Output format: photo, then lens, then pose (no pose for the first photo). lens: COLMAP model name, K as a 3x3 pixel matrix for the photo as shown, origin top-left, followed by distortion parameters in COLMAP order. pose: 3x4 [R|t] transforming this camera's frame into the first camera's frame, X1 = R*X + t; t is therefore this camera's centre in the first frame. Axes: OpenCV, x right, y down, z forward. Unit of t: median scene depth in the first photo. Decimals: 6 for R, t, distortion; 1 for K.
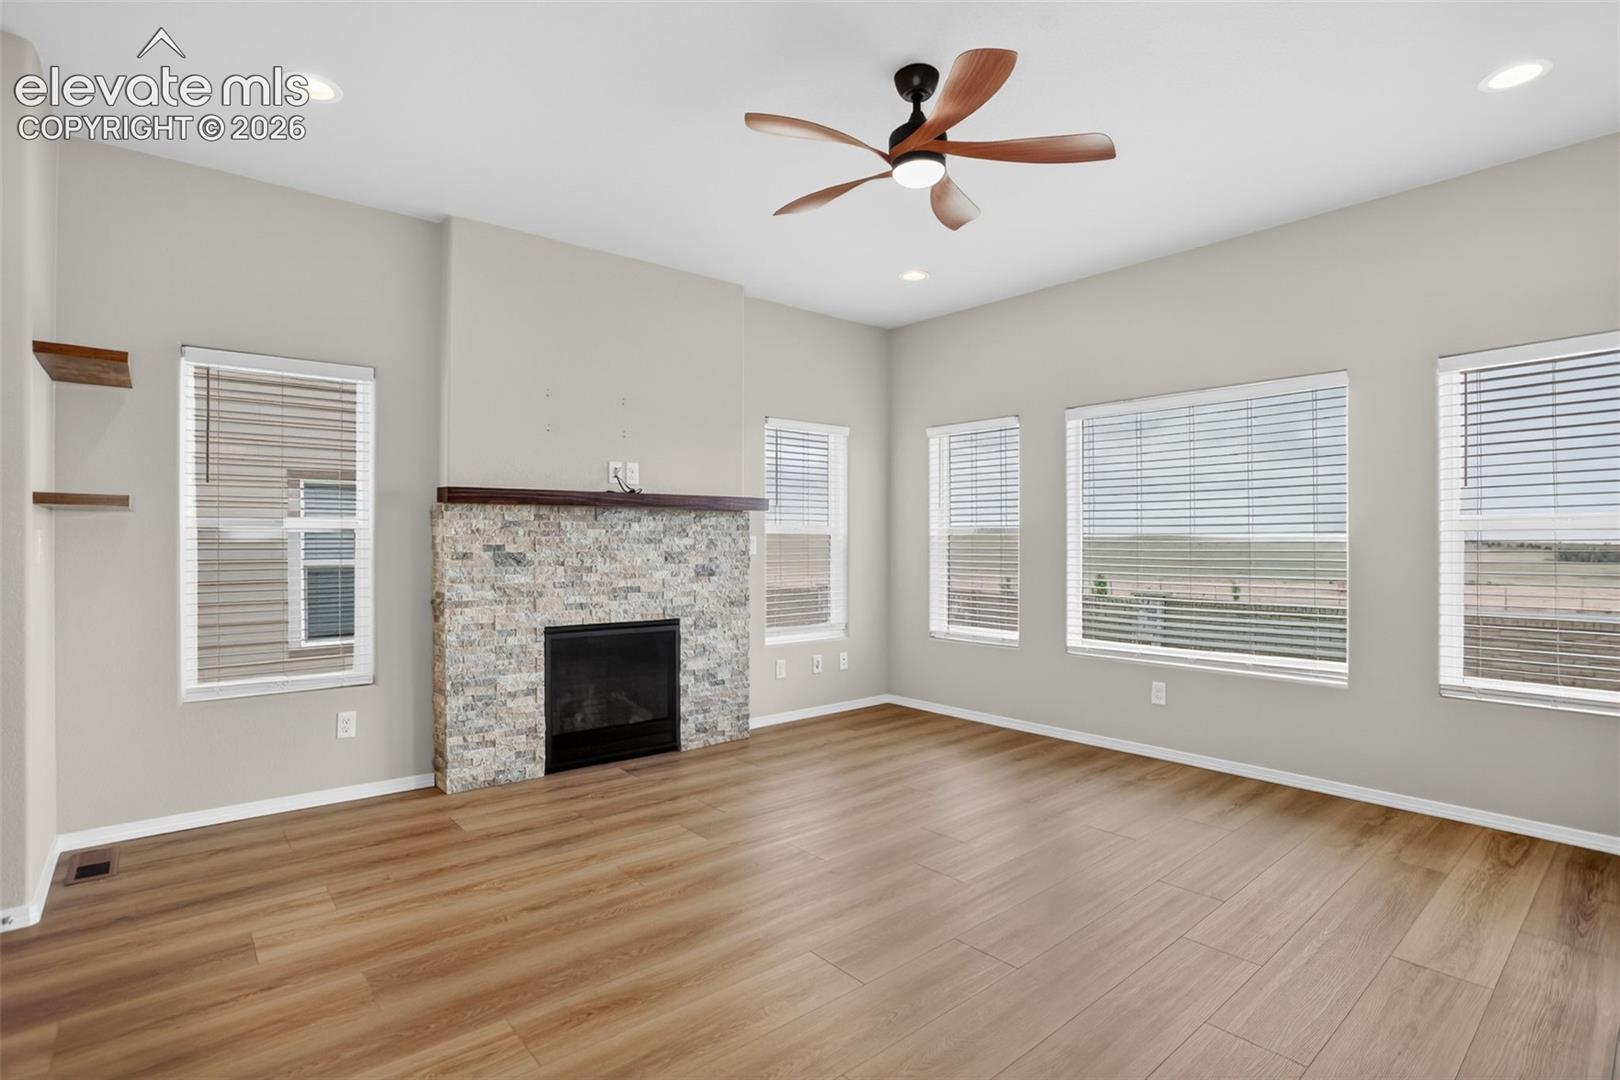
lens RADIAL K [[793.8, 0, 807.6], [0, 793.8, 543.2], [0, 0, 1]] dist [-0.049181, 0.012385]
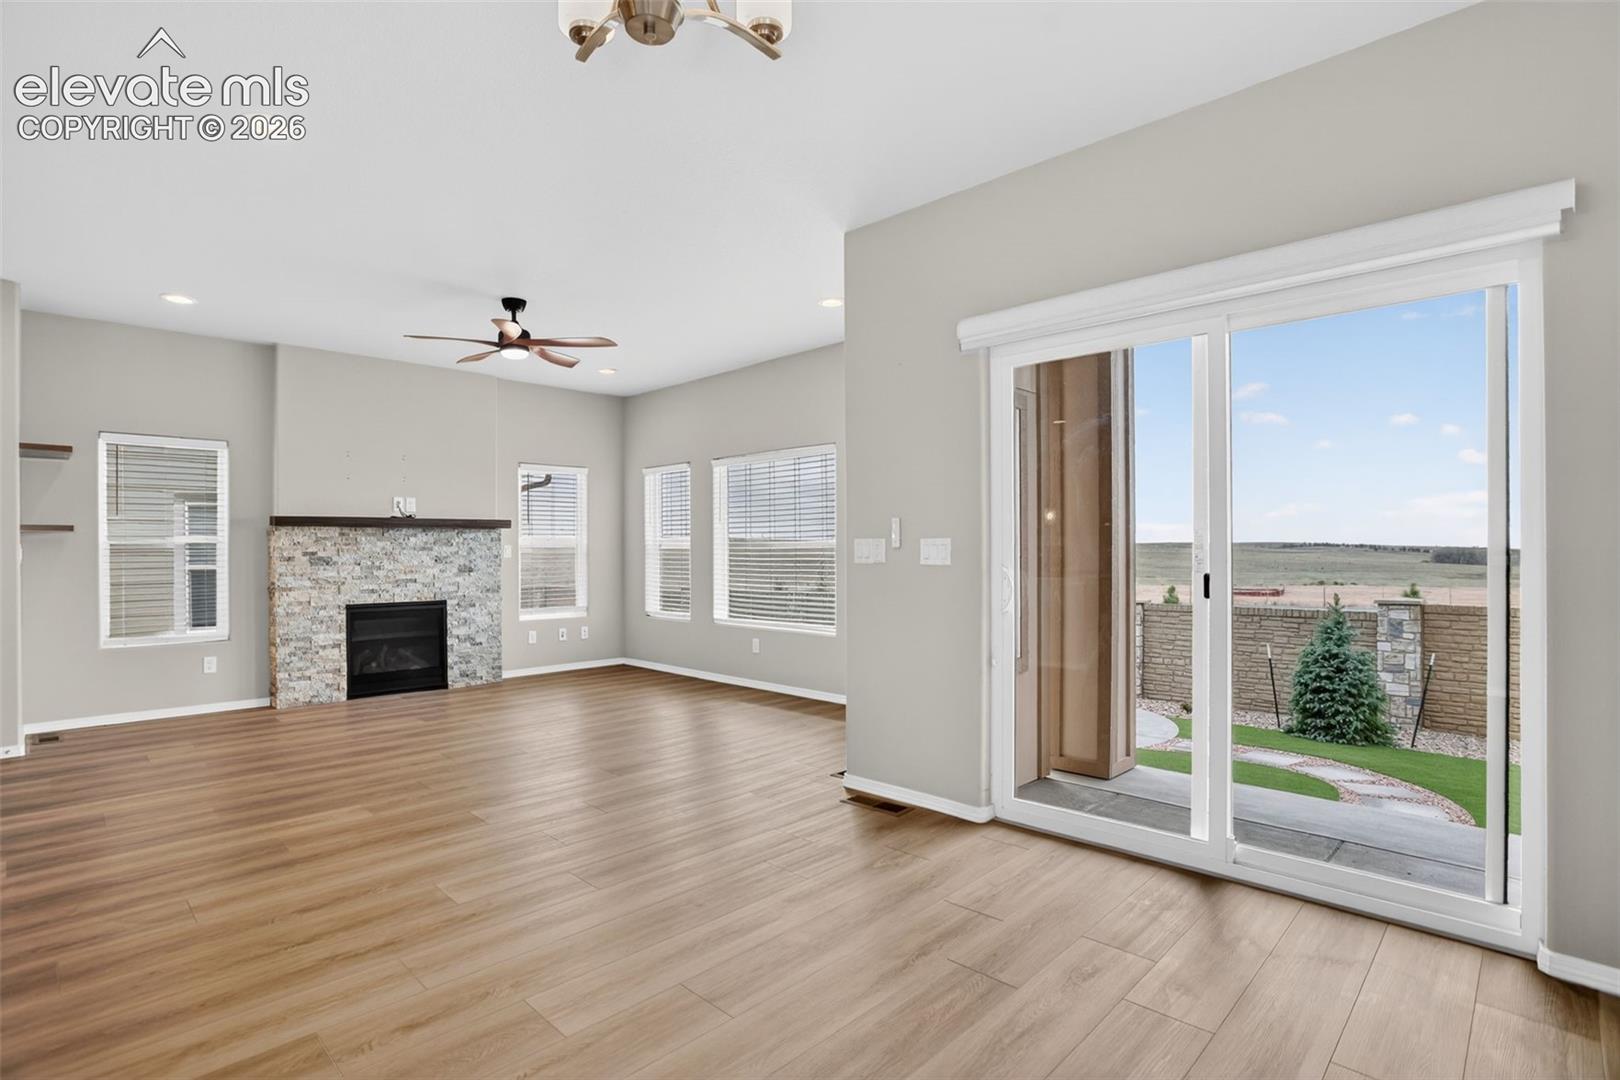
lens RADIAL K [[793.8, 0, 813.3], [0, 793.8, 547.1], [0, 0, 1]] dist [-0.049181, 0.012385]
pose [[0.994664, -0.007025, 0.102932, 0.404947], [0.007706, 0.999951, -0.006224, 0.008847], [-0.102883, 0.006984, 0.994669, -0.597911]]
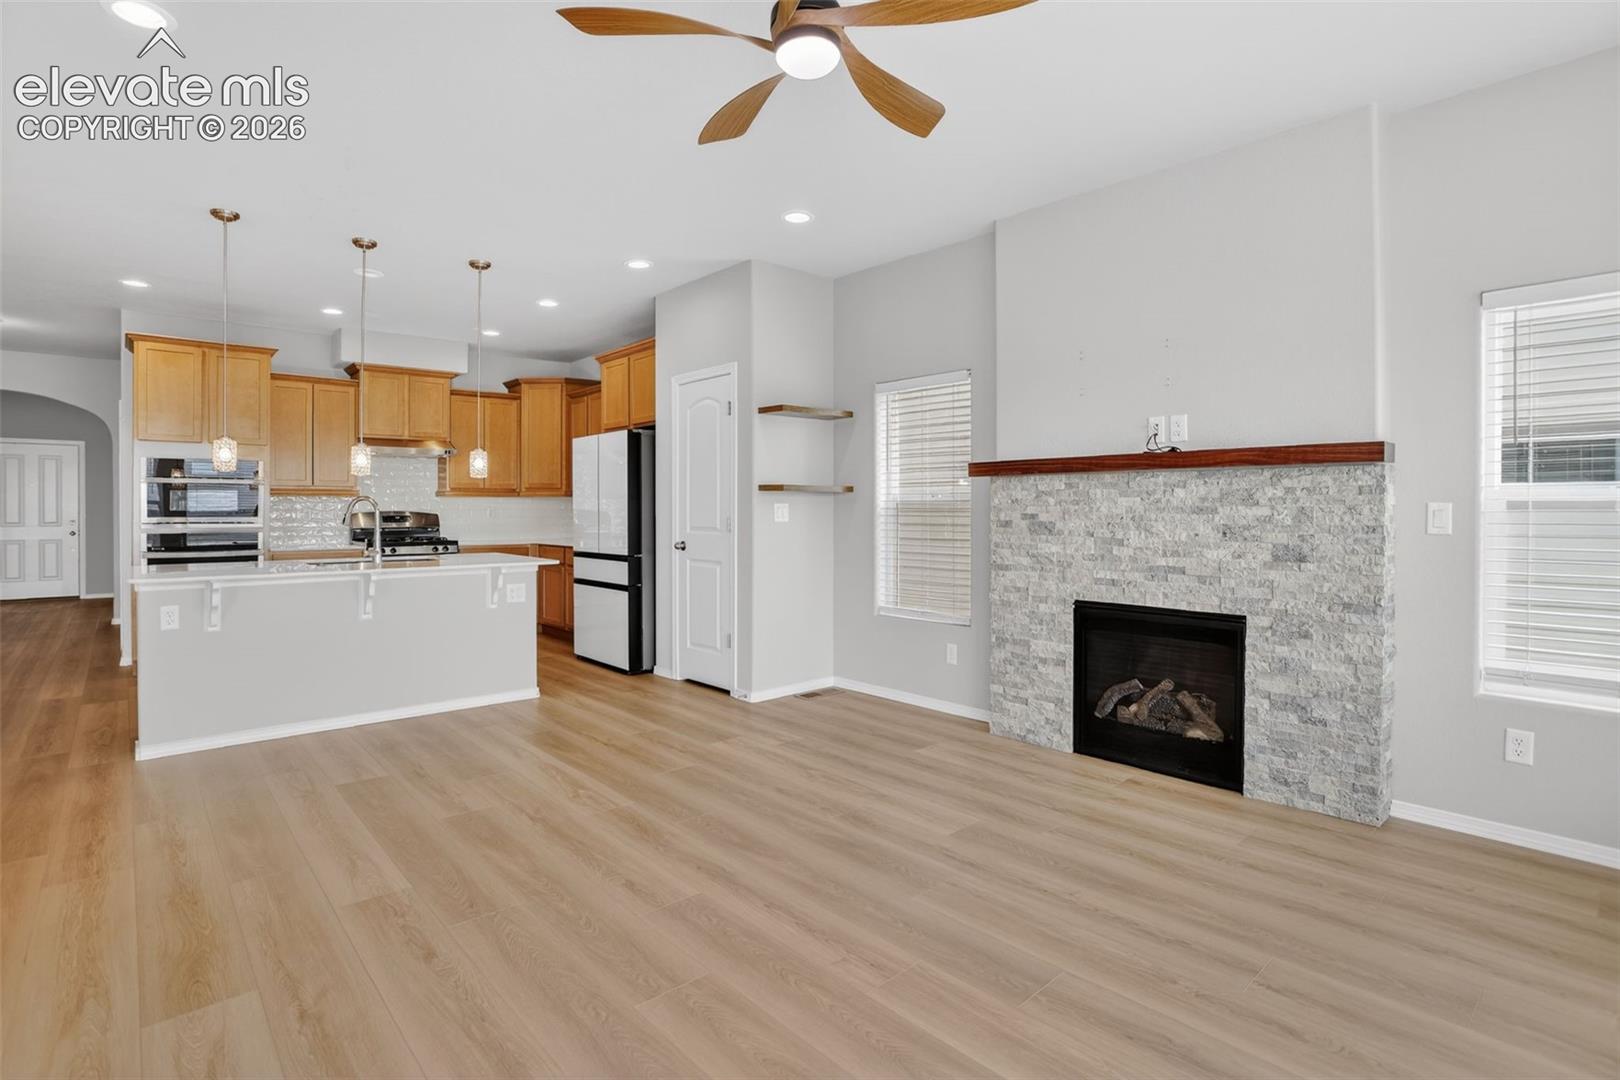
lens RADIAL K [[793.8, 0, 793.2], [0, 793.8, 515.6], [0, 0, 1]] dist [-0.049181, 0.012385]
pose [[0.025123, 0.008145, -0.999651, 0.588937], [-0.003173, 0.999962, 0.008068, -0.002804], [0.999679, 0.002969, 0.025148, 0.598561]]
